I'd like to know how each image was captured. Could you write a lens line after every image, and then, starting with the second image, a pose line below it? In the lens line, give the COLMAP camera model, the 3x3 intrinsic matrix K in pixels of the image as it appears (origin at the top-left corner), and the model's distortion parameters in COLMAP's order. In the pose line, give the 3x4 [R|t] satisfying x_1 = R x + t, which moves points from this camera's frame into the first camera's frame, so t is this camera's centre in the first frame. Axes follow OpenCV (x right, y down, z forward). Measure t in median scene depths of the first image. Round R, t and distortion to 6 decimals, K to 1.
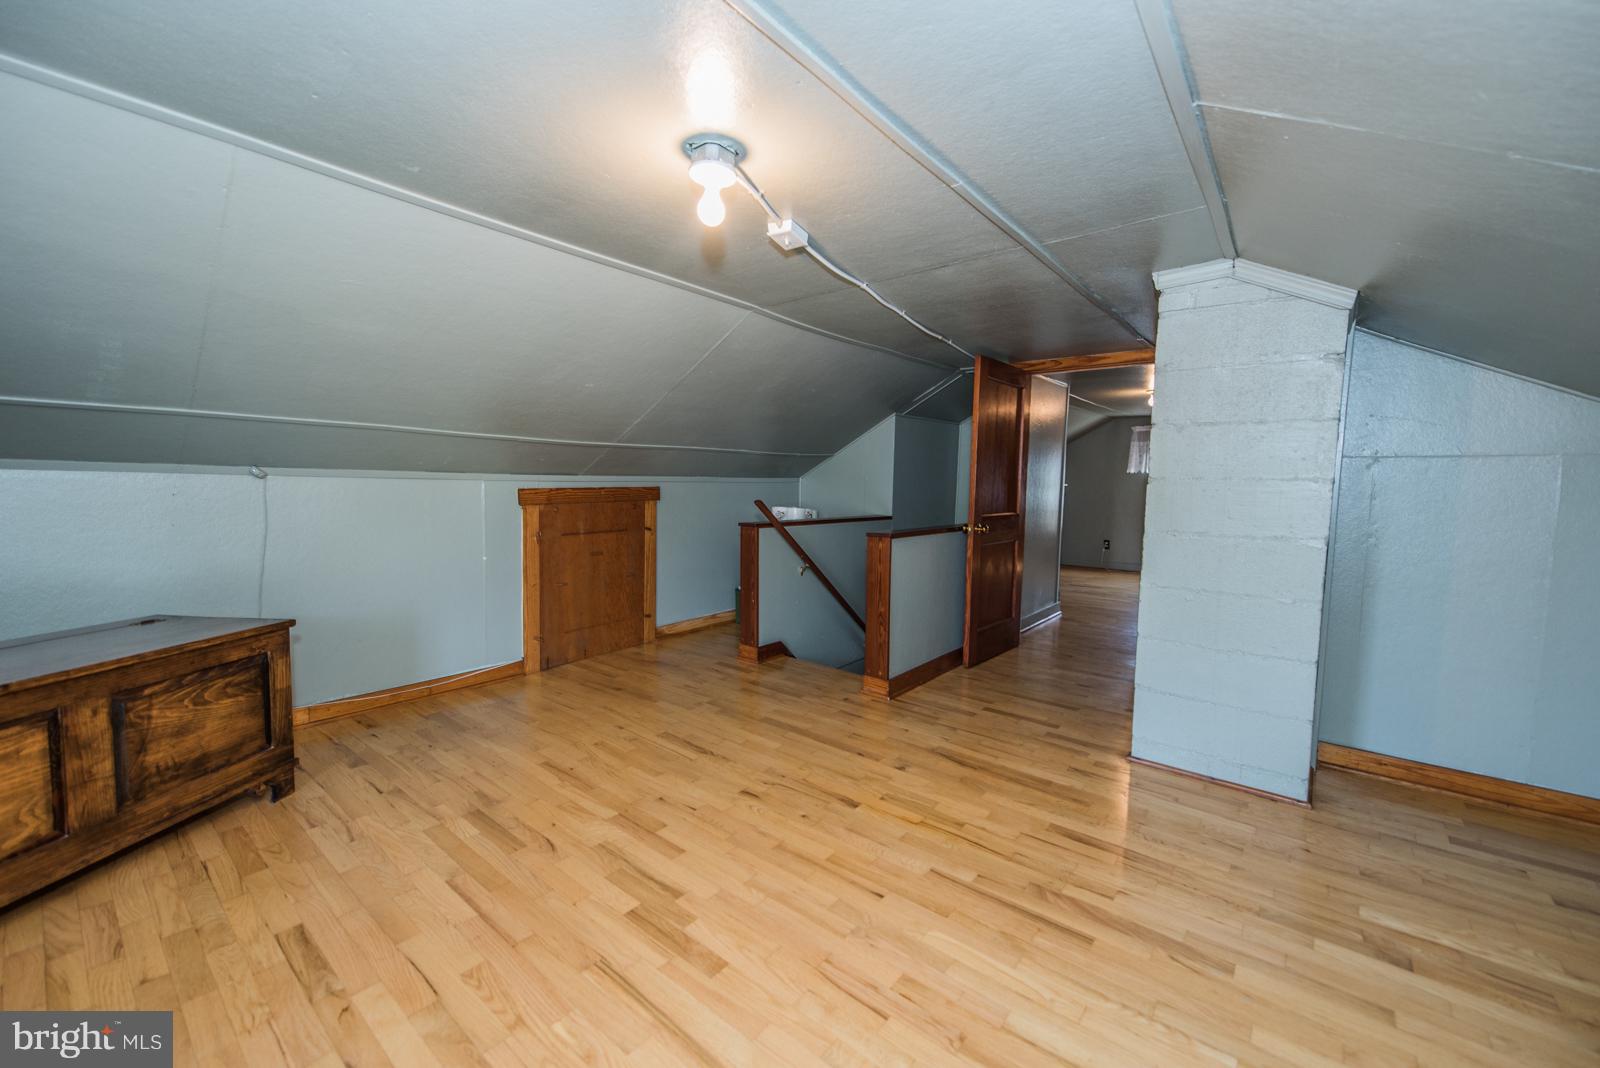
lens RADIAL K [[619.7, 0, 804.4], [0, 619.7, 532.4], [0, 0, 1]] dist [0.002746, -0.000434]
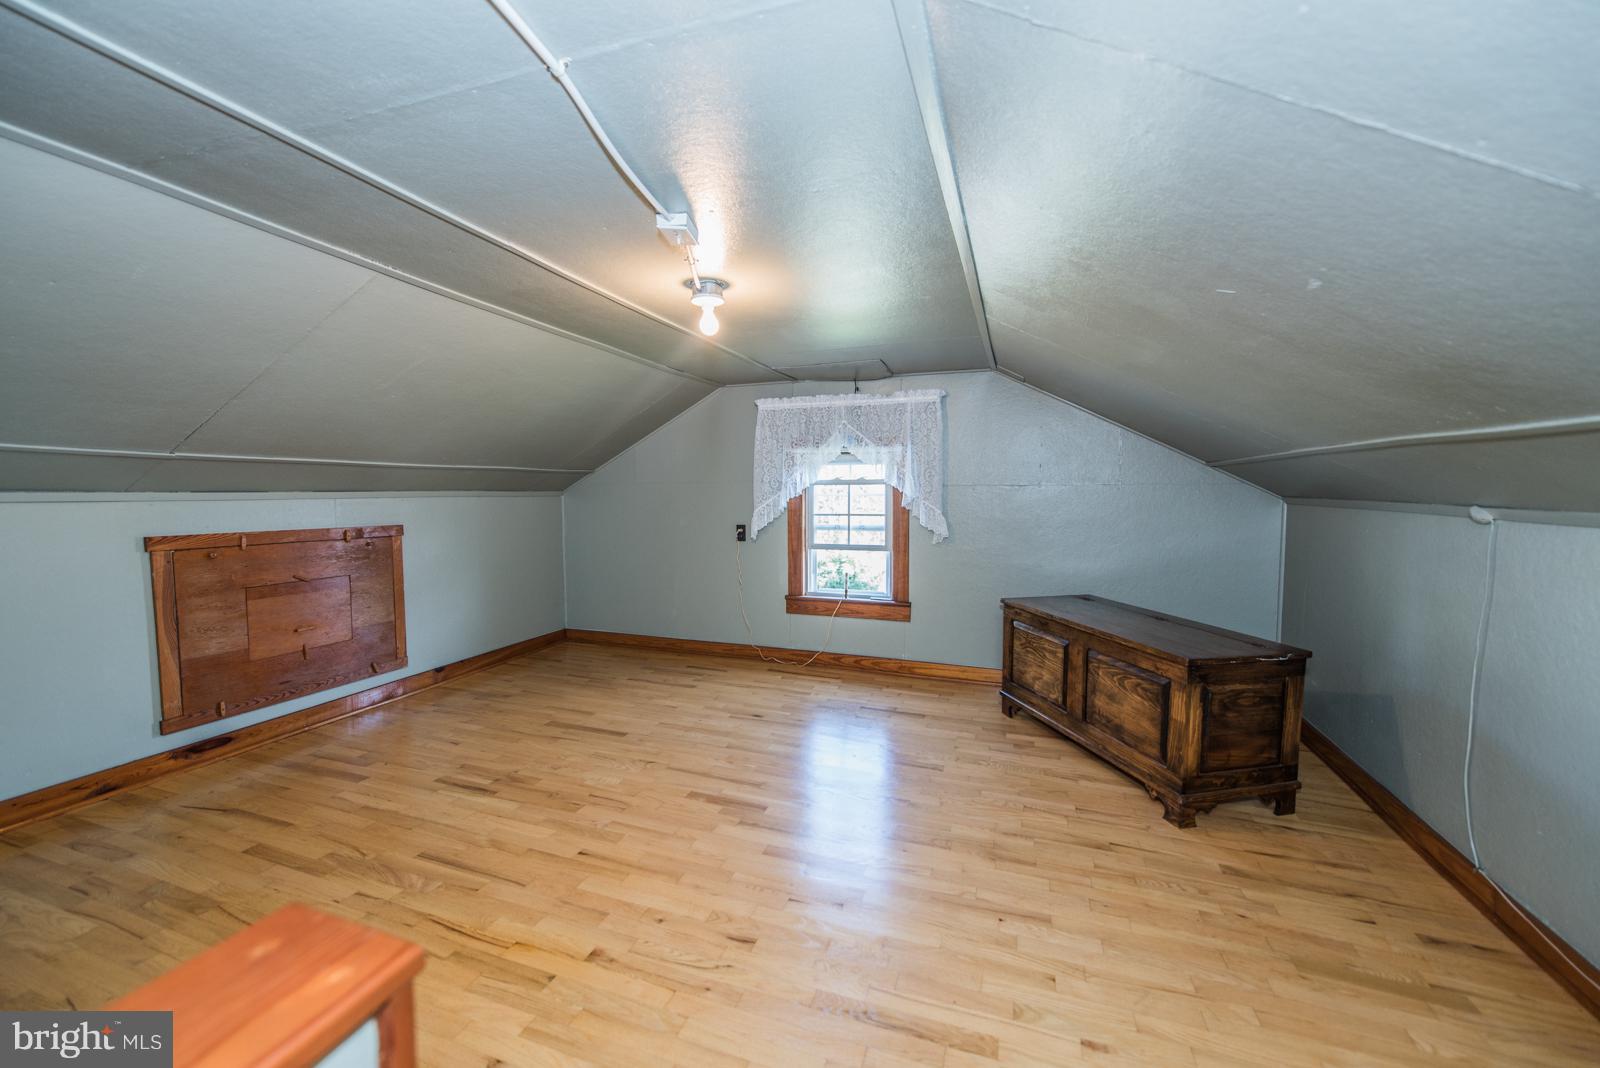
lens RADIAL K [[619.7, 0, 797.2], [0, 619.7, 530.0], [0, 0, 1]] dist [0.002746, -0.000434]
pose [[-0.942713, 0.004345, -0.333578, 0.109385], [-0.044247, 0.989453, 0.137934, -0.197546], [0.330659, 0.144792, -0.932577, 1.908647]]
